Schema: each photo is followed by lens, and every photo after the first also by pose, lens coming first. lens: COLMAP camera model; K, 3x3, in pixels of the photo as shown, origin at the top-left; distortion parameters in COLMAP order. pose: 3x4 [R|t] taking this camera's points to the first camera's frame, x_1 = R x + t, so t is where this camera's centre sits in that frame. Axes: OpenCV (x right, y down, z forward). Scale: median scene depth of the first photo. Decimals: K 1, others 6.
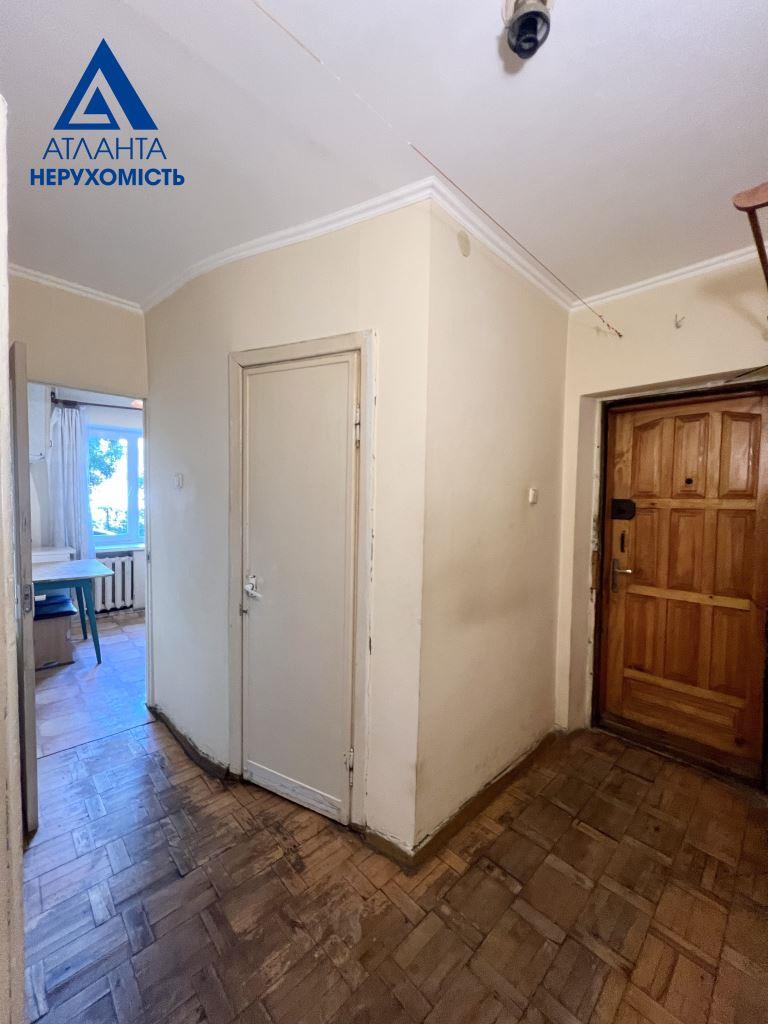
lens RADIAL K [[406.6, 0, 381.8], [0, 406.6, 512.9], [0, 0, 1]] dist [-0.003811, -0.000273]
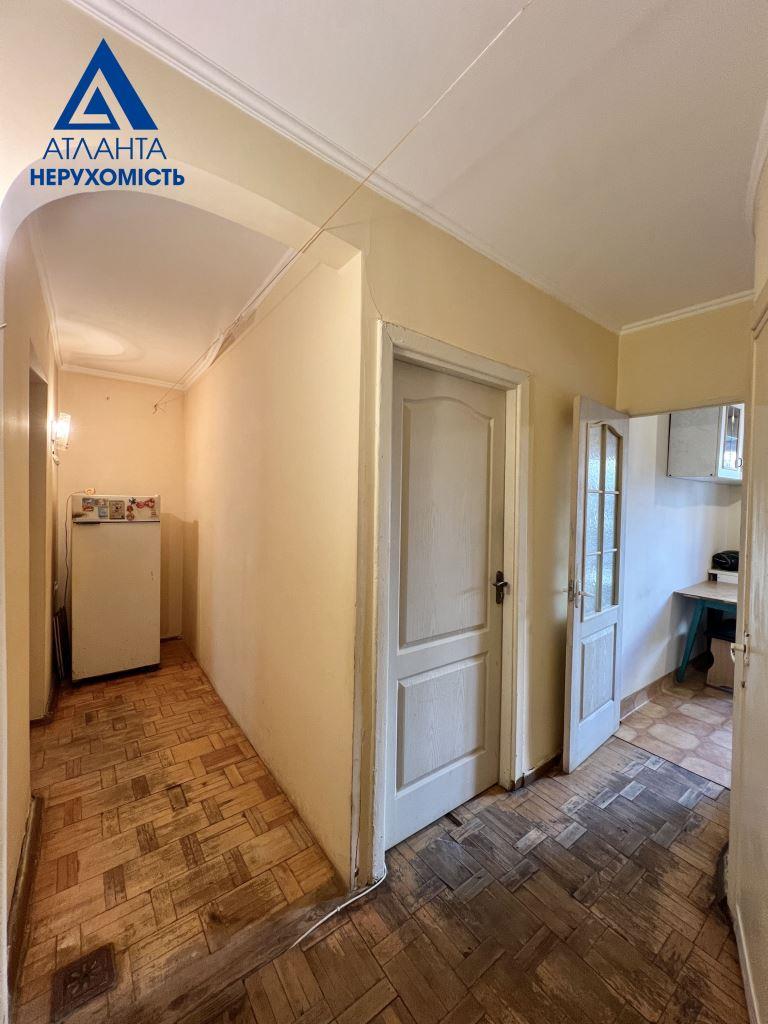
lens RADIAL K [[406.6, 0, 383.7], [0, 406.6, 509.7], [0, 0, 1]] dist [-0.003811, -0.000273]
pose [[-0.122853, 0.005114, -0.992412, 0.381081], [-0.068614, 0.997550, 0.013634, -0.017053], [0.990050, 0.069768, -0.122201, 0.422935]]
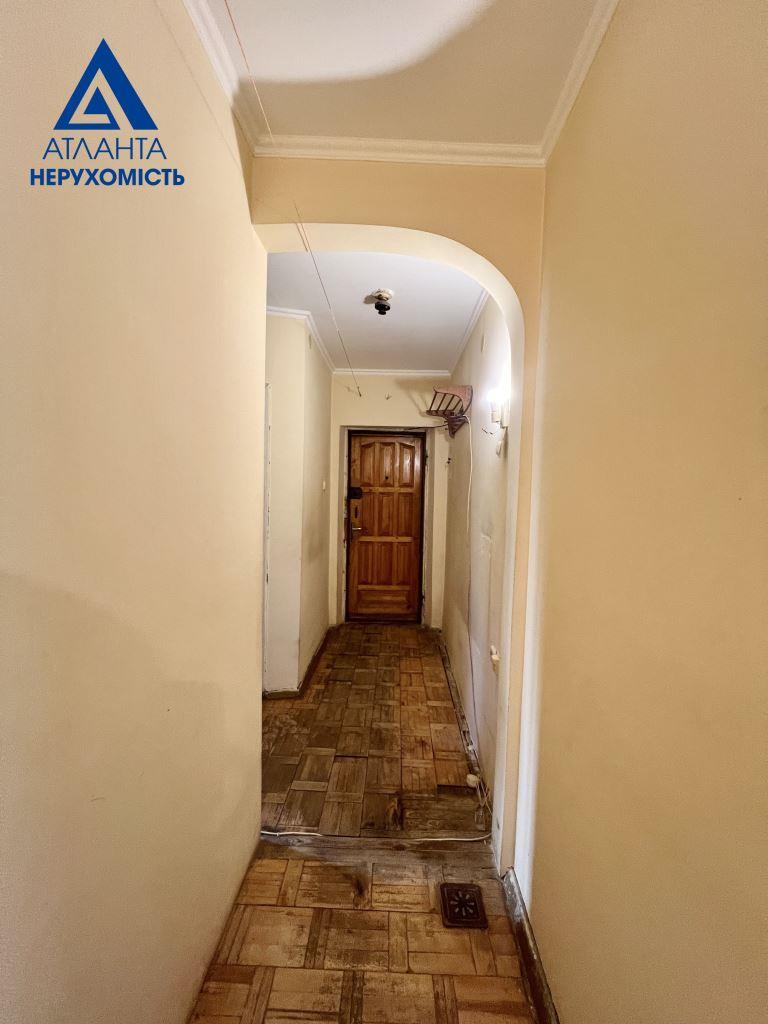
lens RADIAL K [[408.2, 0, 386.5], [0, 408.2, 511.4], [0, 0, 1]] dist [-0.002264, -0.000779]
pose [[0.707531, -0.040605, 0.705515, -0.640748], [0.015419, 0.998997, 0.042033, -0.002256], [-0.706514, -0.018861, 0.707448, -0.374369]]
